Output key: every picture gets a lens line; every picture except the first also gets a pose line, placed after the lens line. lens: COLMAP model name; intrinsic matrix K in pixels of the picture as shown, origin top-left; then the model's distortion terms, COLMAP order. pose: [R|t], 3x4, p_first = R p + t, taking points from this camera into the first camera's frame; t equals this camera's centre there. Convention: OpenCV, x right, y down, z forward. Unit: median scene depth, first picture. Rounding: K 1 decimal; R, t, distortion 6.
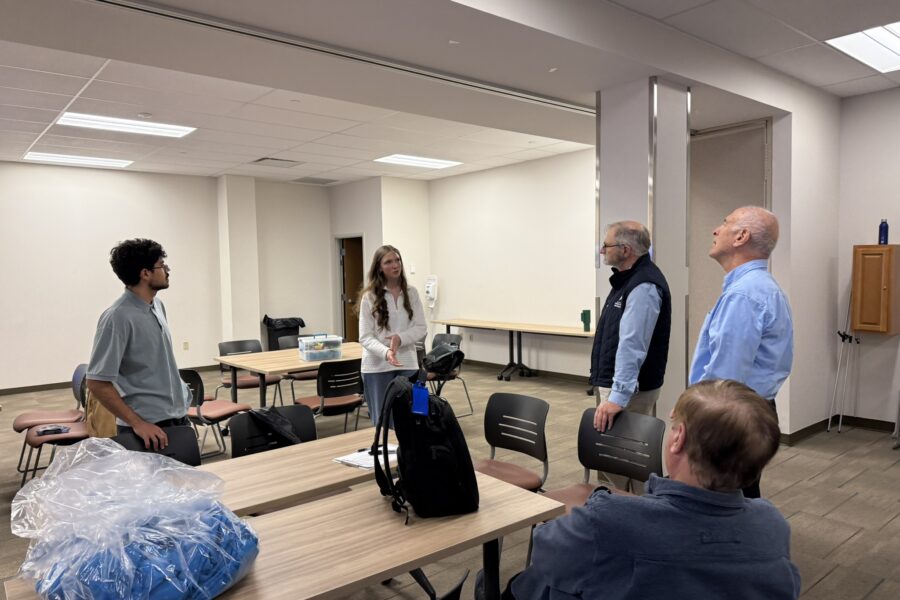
lens RADIAL K [[616.3, 0, 393.0], [0, 616.3, 286.4], [0, 0, 1]] dist [0.439146, -0.000784]
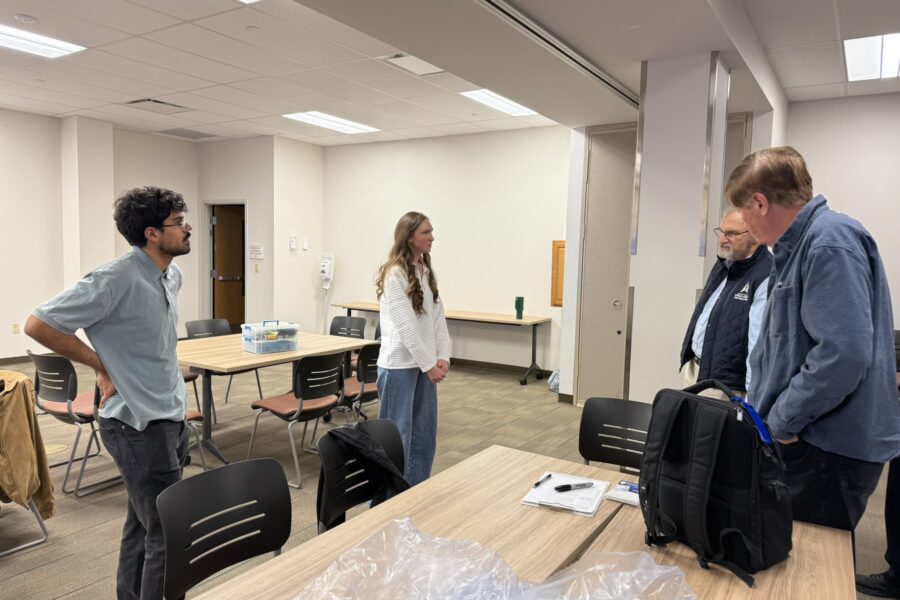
lens RADIAL K [[646.3, 0, 383.7], [0, 646.3, 298.5], [0, 0, 1]] dist [-0.083562, 0.437146]
pose [[0.958584, 0.027364, 0.283491, -0.173896], [-0.041388, 0.998192, 0.043597, 0.005343], [-0.281786, -0.053525, 0.957983, 0.133002]]
